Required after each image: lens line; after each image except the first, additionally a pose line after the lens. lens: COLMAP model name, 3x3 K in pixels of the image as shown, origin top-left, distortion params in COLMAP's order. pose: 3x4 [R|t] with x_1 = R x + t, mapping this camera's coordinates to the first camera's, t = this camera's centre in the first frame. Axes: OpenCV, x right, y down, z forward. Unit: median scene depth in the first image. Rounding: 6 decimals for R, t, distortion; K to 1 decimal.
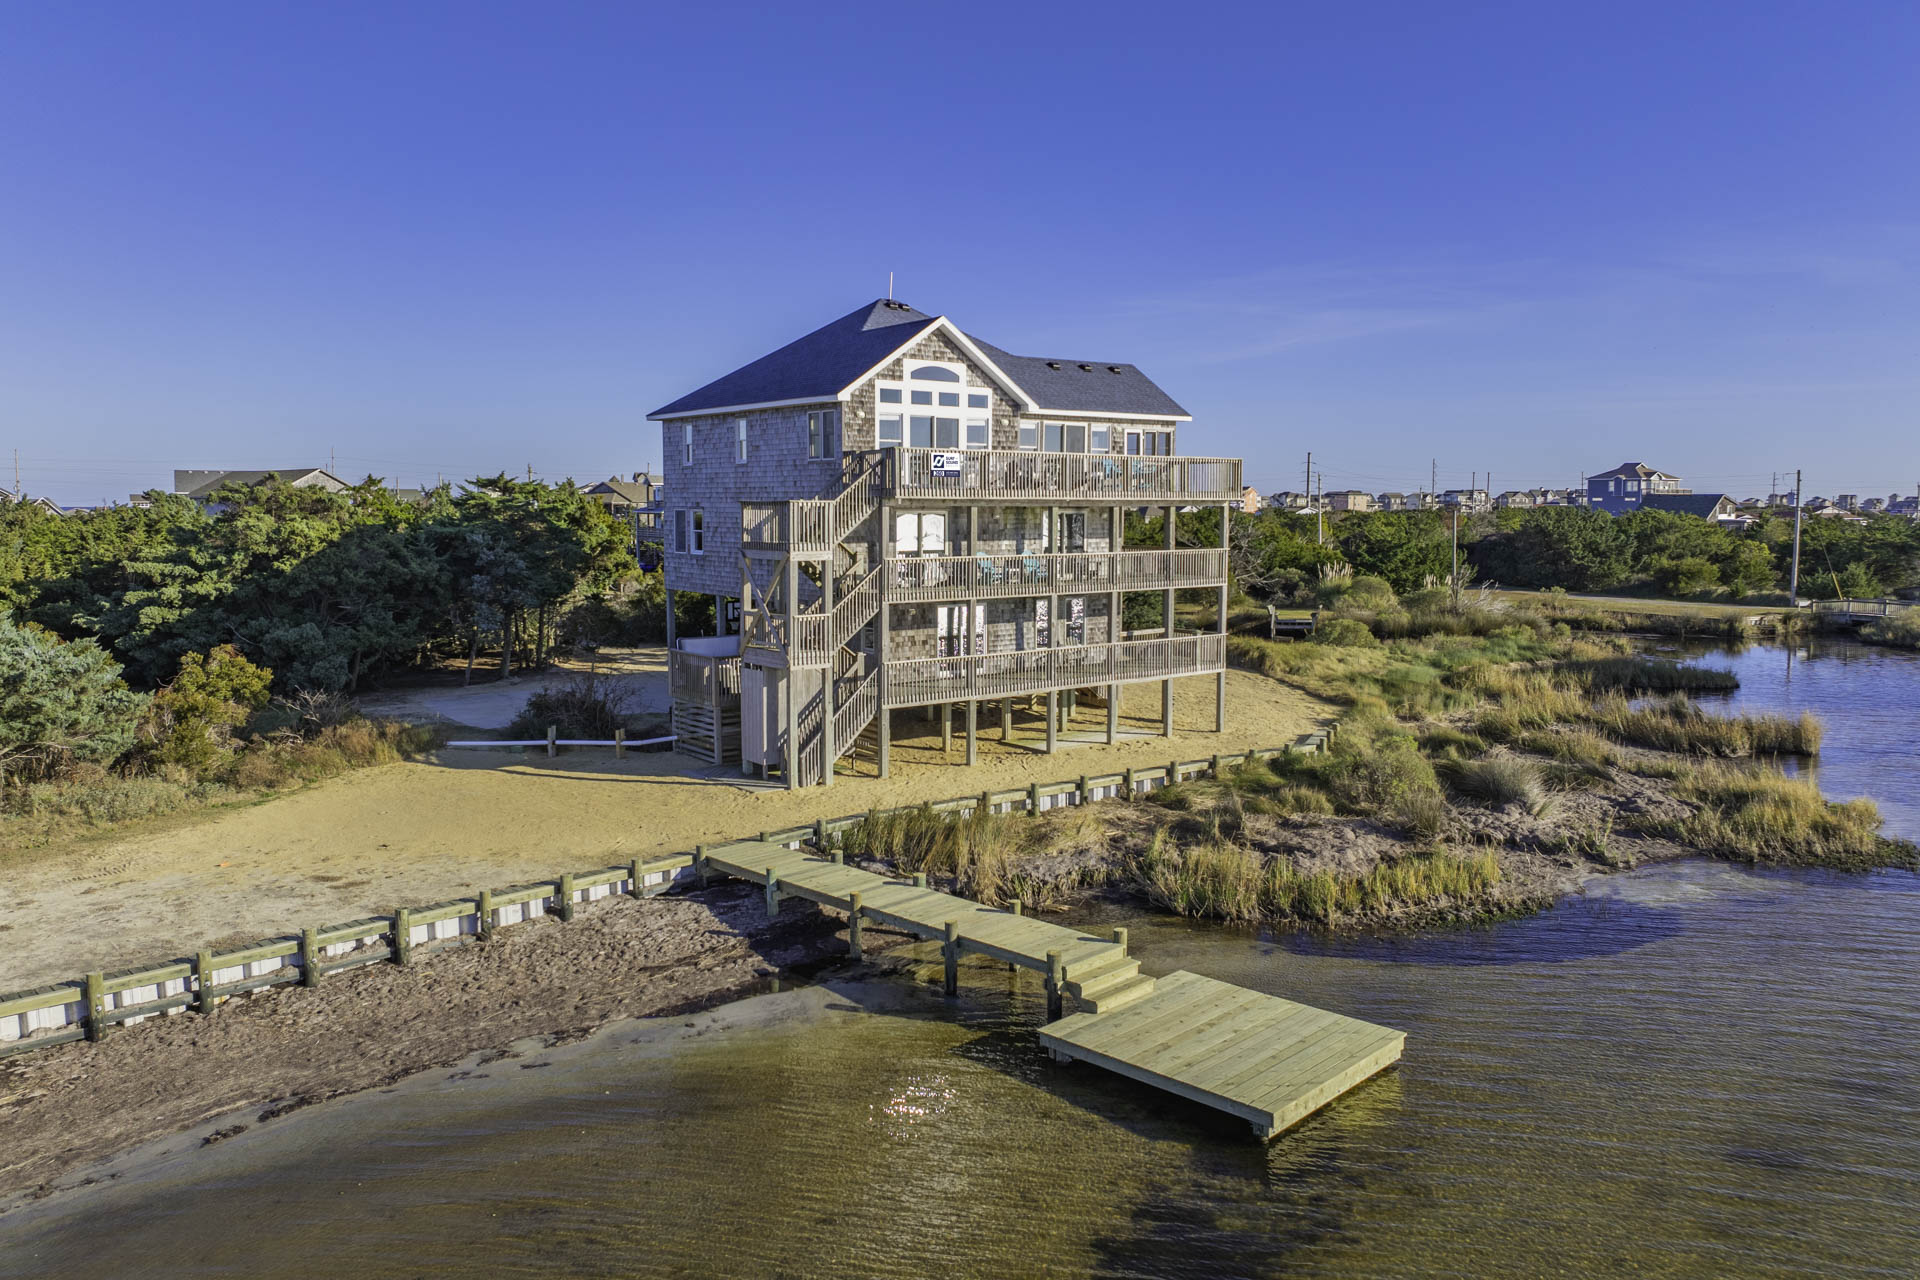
lens RADIAL K [[1352.1, 0, 950.6], [0, 1352.1, 617.1], [0, 0, 1]] dist [-0.003607, -0.002182]
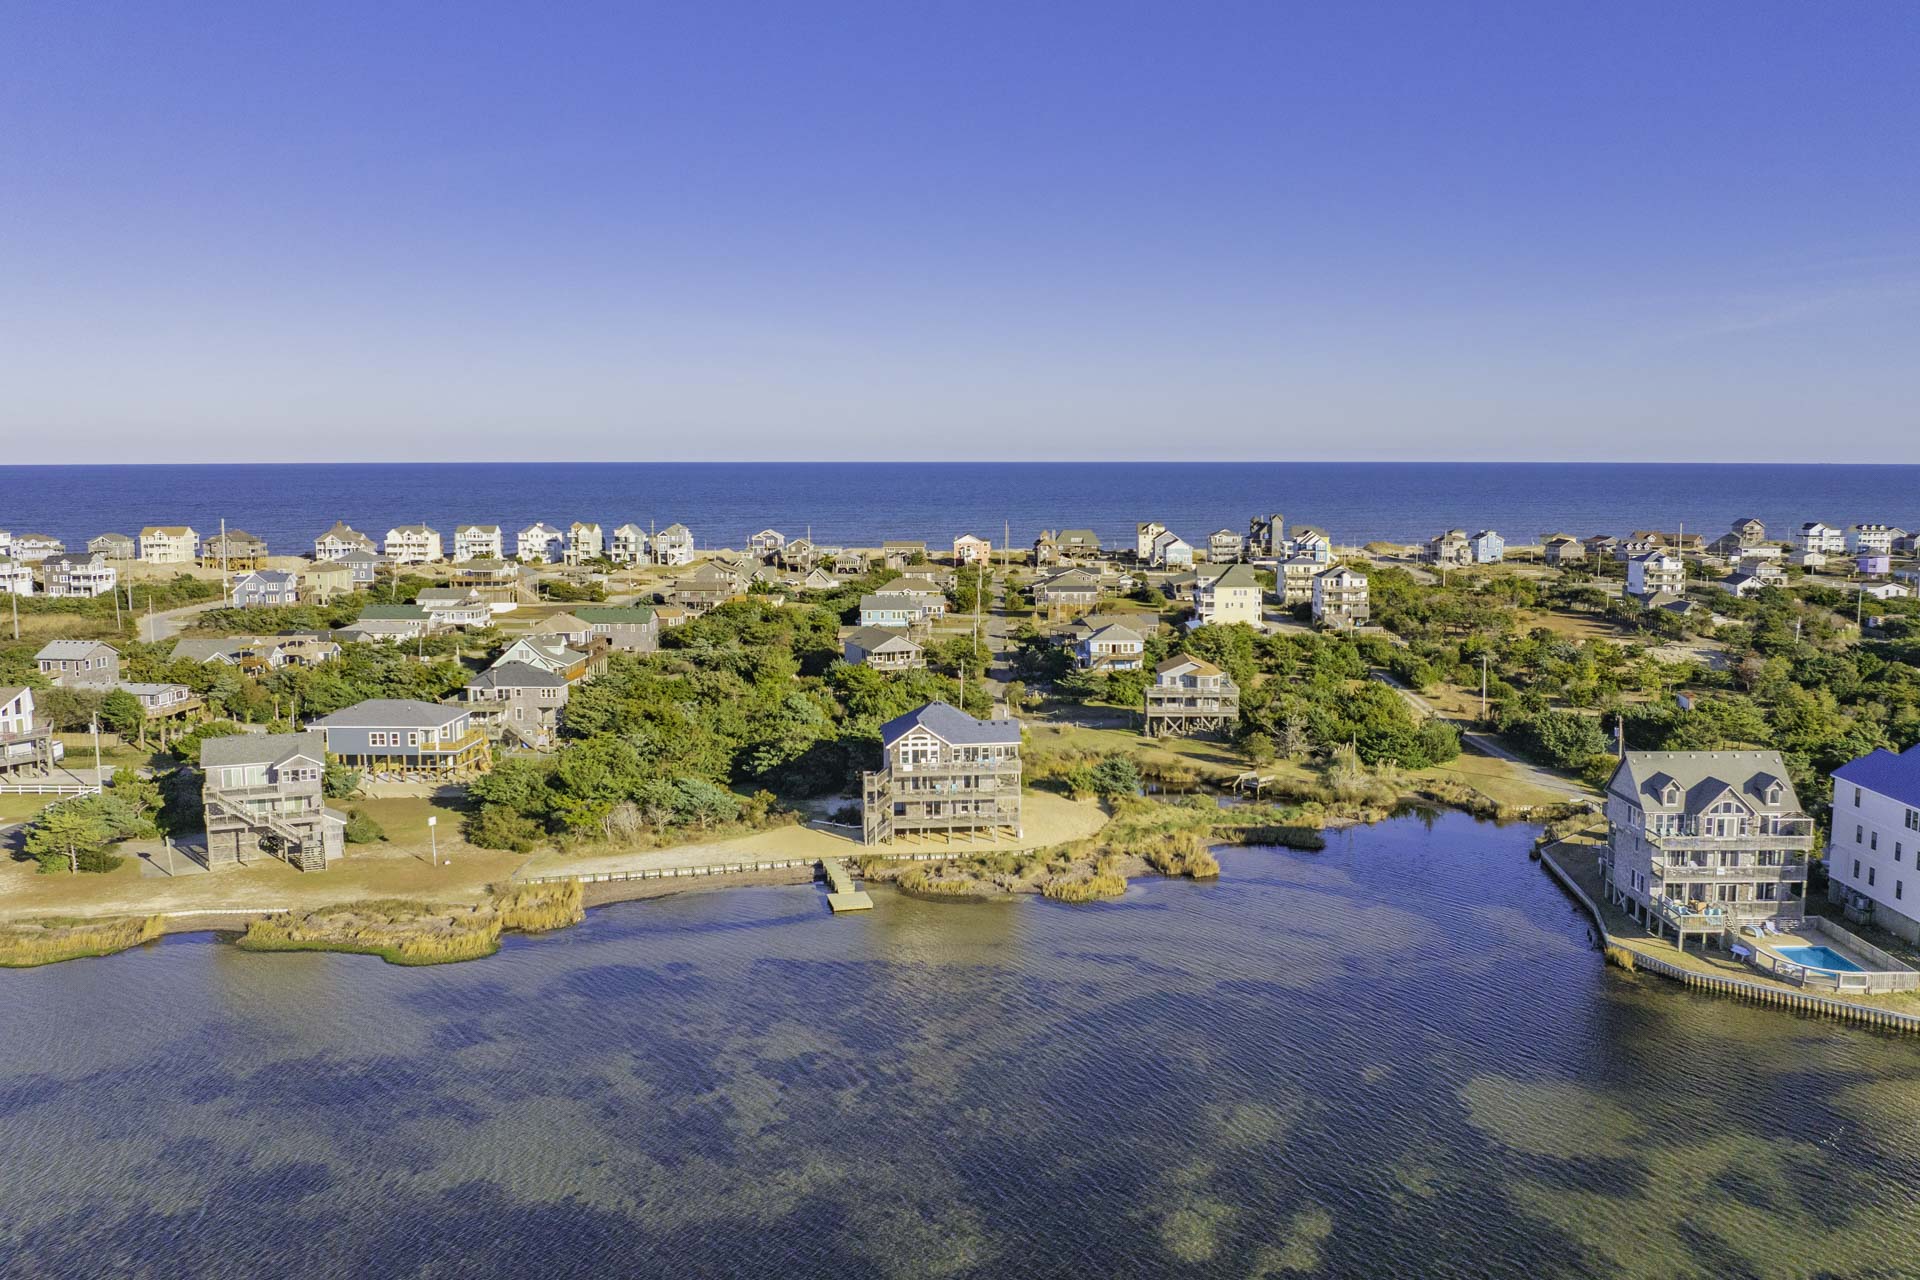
lens RADIAL K [[1395.5, 0, 970.4], [0, 1395.5, 615.3], [0, 0, 1]] dist [-0.008990, -0.004289]
pose [[0.860816, 0.050130, -0.506442, 1.969239], [-0.041783, 0.998739, 0.027841, -0.611090], [0.507199, -0.002805, 0.861824, -2.153648]]
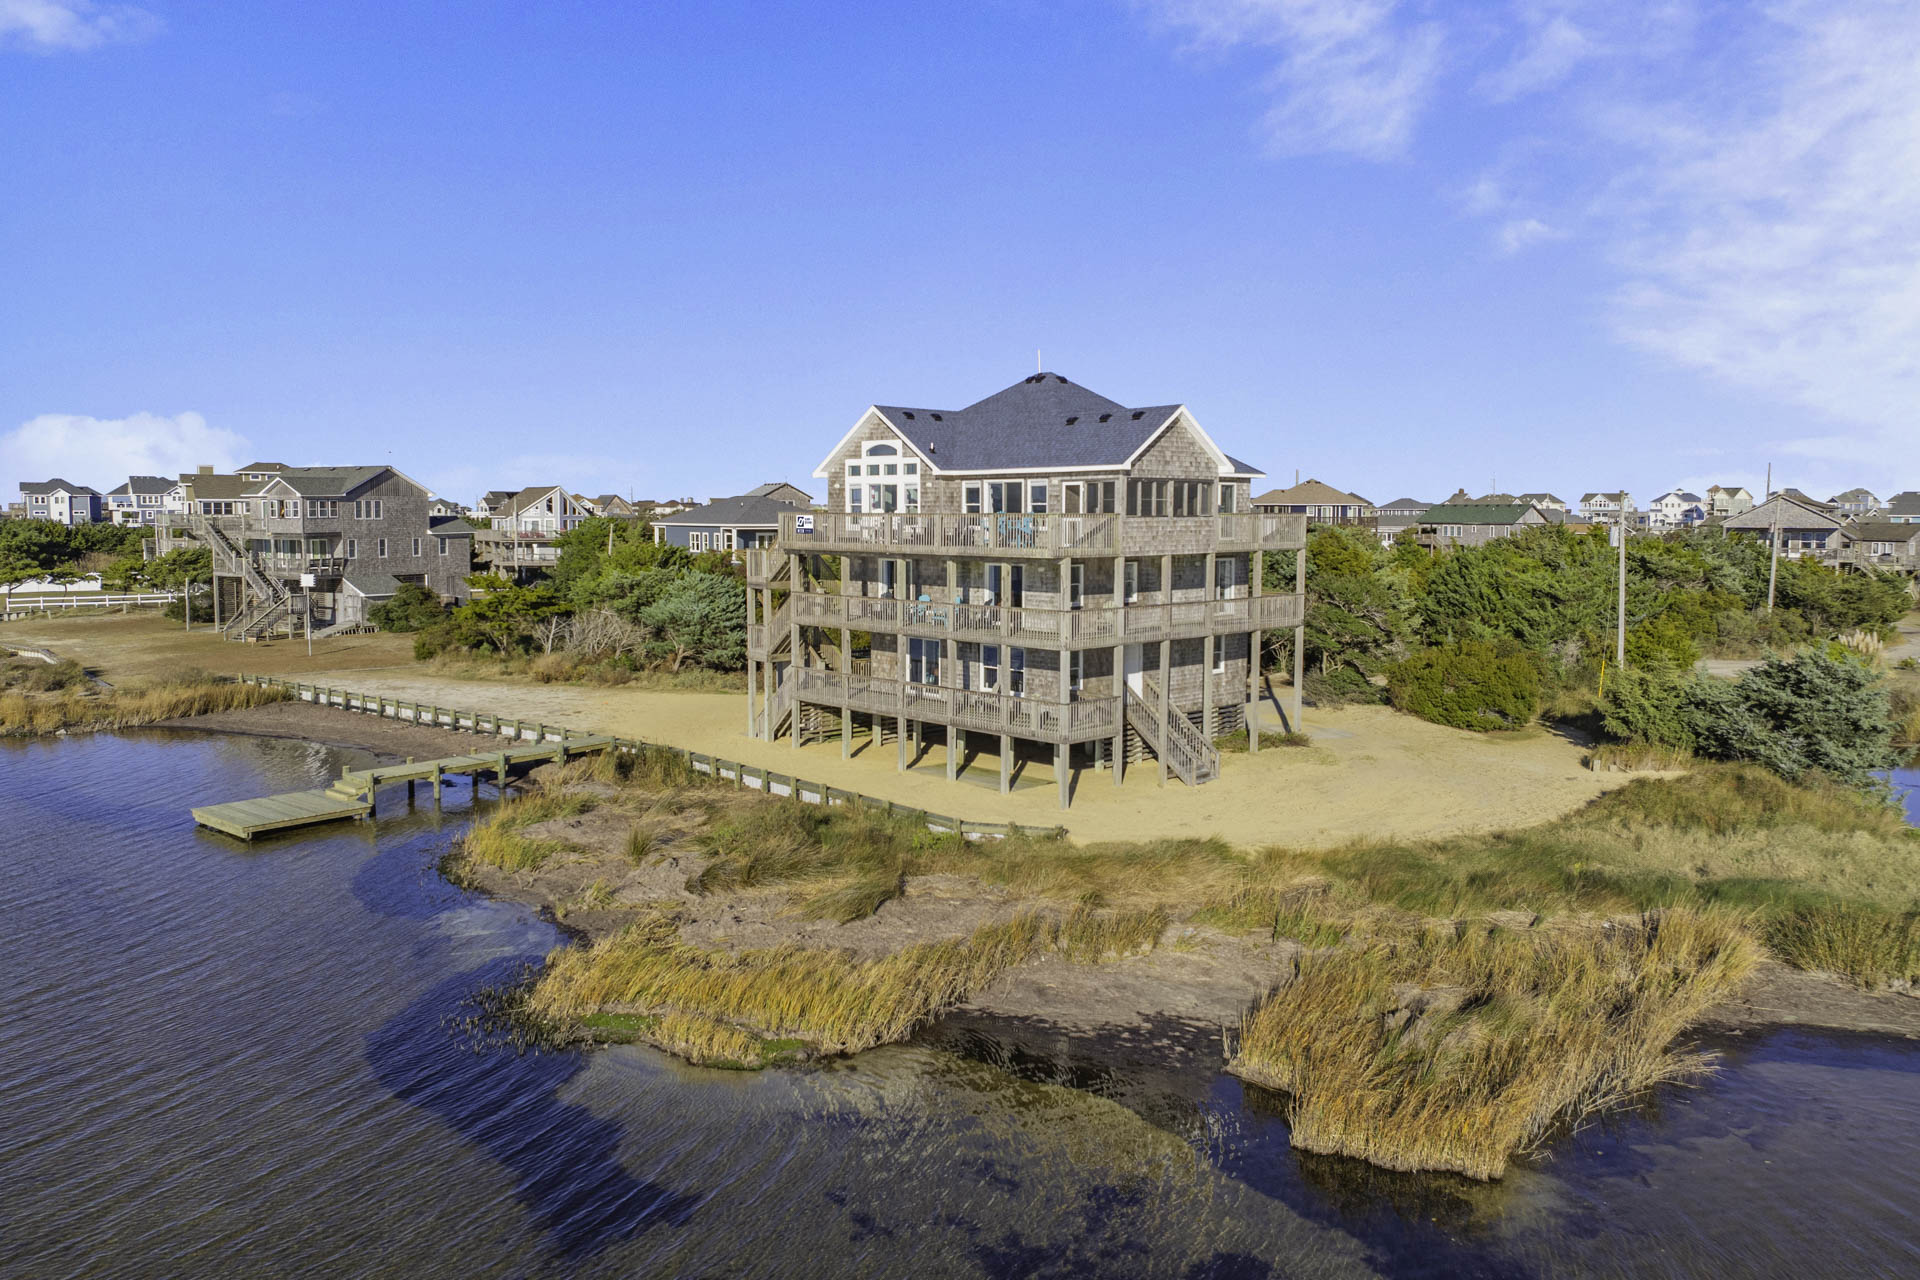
lens RADIAL K [[1352.1, 0, 950.6], [0, 1352.1, 617.1], [0, 0, 1]] dist [-0.003607, -0.002182]
pose [[0.100295, 0.078163, -0.991883, 1.228757], [-0.083465, 0.994057, 0.069894, -0.115847], [0.991451, 0.075778, 0.106222, 0.919031]]
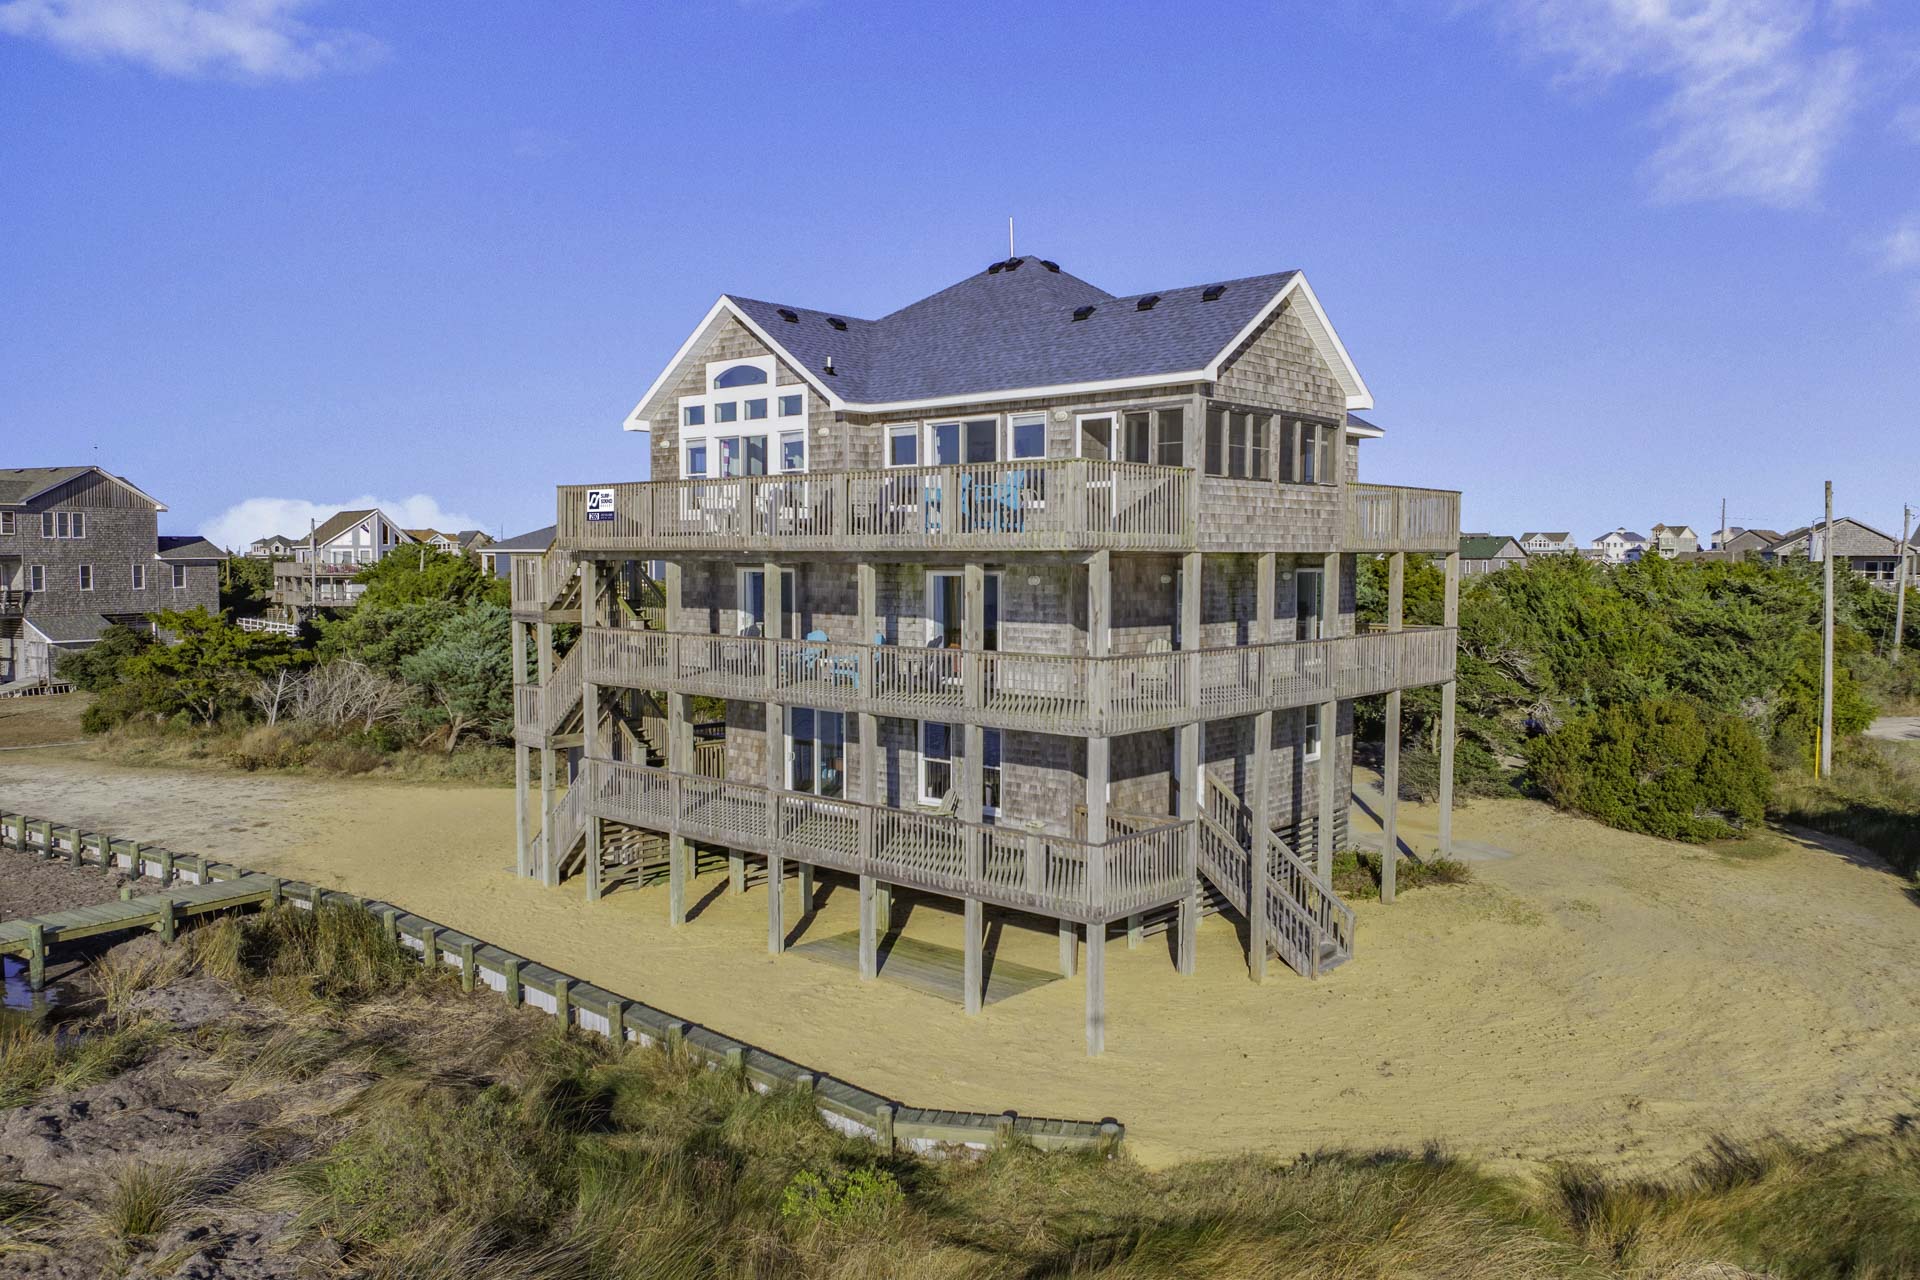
lens RADIAL K [[1383.8, 0, 1000.1], [0, 1383.8, 644.1], [0, 0, 1]] dist [-0.011067, -0.005625]
pose [[0.202336, 0.062530, -0.977318, 0.722863], [-0.084560, 0.995348, 0.046177, -0.082081], [0.975659, 0.073299, 0.206682, 0.969525]]
